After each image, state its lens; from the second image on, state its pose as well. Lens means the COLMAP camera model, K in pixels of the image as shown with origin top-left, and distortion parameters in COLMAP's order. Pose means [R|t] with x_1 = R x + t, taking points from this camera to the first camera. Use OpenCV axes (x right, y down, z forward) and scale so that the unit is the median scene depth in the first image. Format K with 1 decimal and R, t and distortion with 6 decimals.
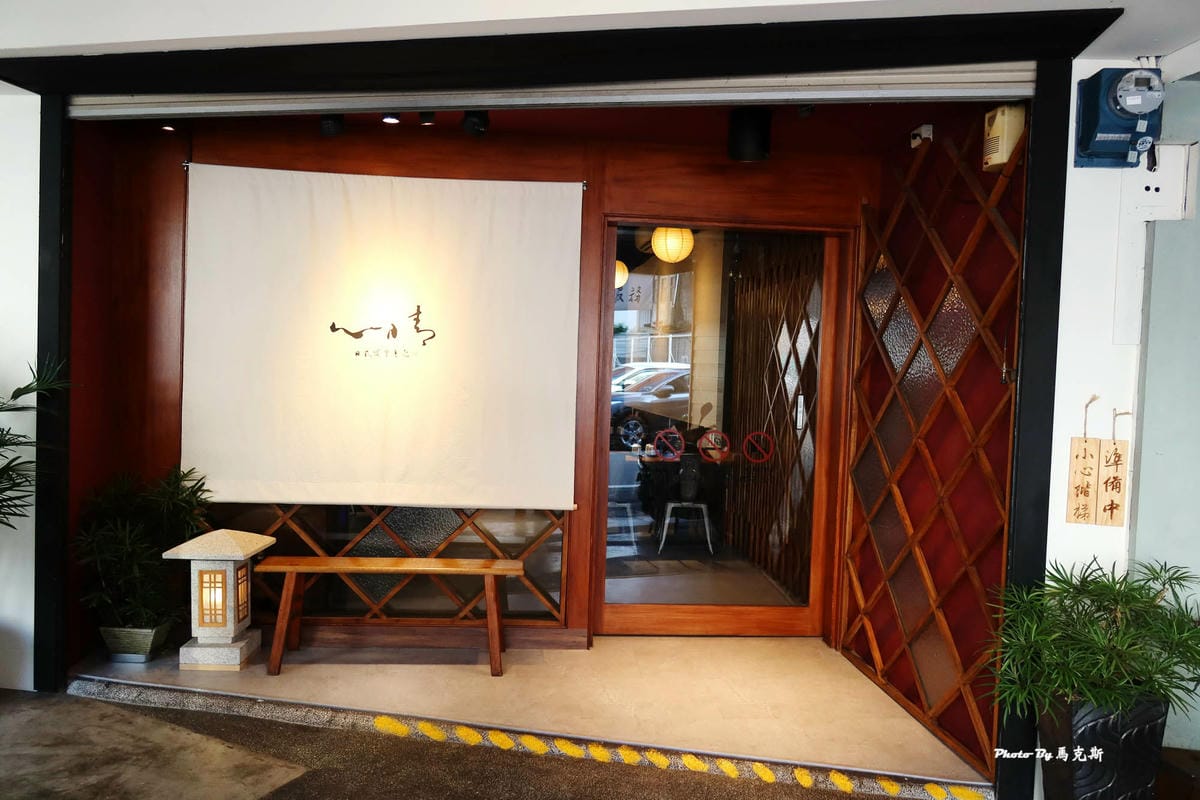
lens RADIAL K [[810.0, 0, 595.5], [0, 810.0, 385.7], [0, 0, 1]] dist [0.003094, 0.000226]
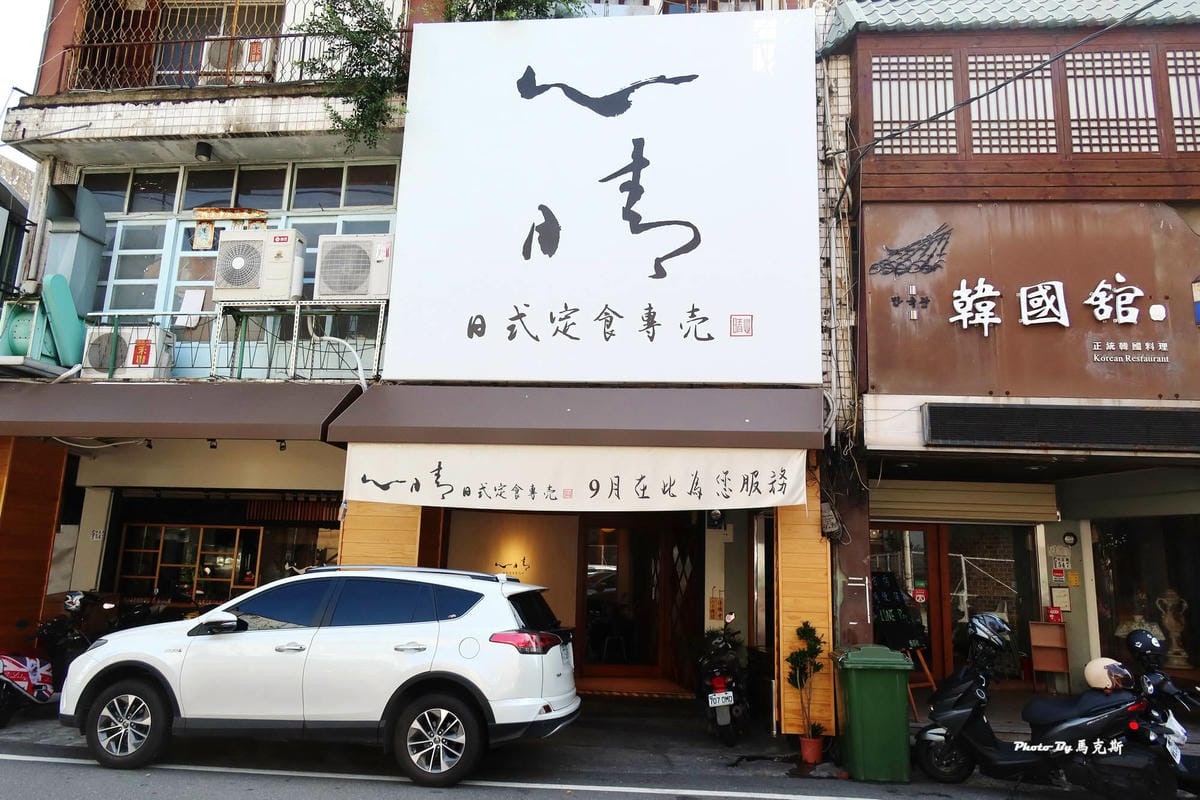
lens RADIAL K [[810.0, 0, 595.5], [0, 810.0, 385.7], [0, 0, 1]] dist [0.003094, 0.000226]
pose [[0.995771, 0.019699, 0.089729, -0.243344], [0.001936, 0.972022, -0.234881, -0.009816], [-0.091846, 0.234062, 0.967874, -2.112556]]
